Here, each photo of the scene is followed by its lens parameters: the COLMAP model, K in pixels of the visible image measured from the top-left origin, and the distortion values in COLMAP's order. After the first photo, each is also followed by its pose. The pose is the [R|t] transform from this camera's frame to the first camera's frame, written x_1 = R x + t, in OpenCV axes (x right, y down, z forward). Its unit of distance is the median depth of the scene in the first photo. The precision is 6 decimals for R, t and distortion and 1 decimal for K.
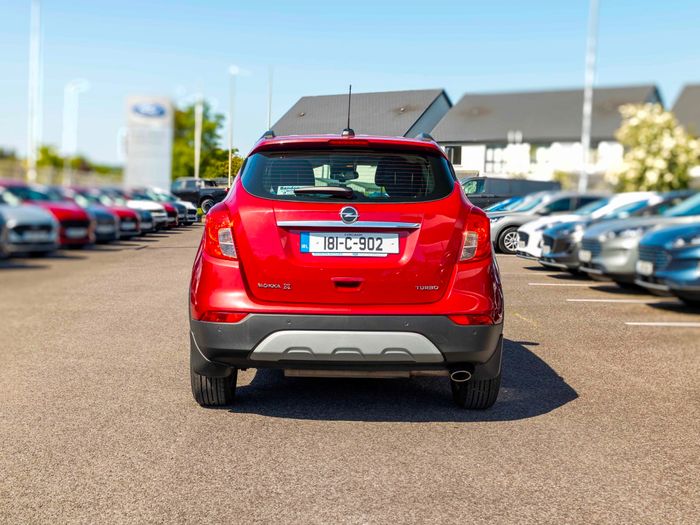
lens RADIAL K [[924.5, 0, 350.0], [0, 924.5, 262.5], [0, 0, 1]] dist [0.006800, 0.005517]
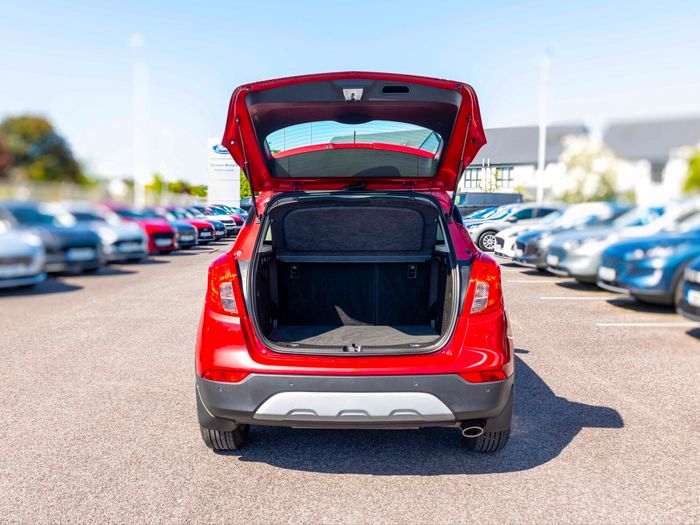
lens RADIAL K [[638.8, 0, 350.0], [0, 638.8, 262.5], [0, 0, 1]] dist [0.000846, 0.004586]
pose [[0.999381, -0.014629, -0.031988, 0.007082], [0.015247, 0.999700, 0.019186, -0.030031], [0.031698, -0.019662, 0.999304, 0.147371]]
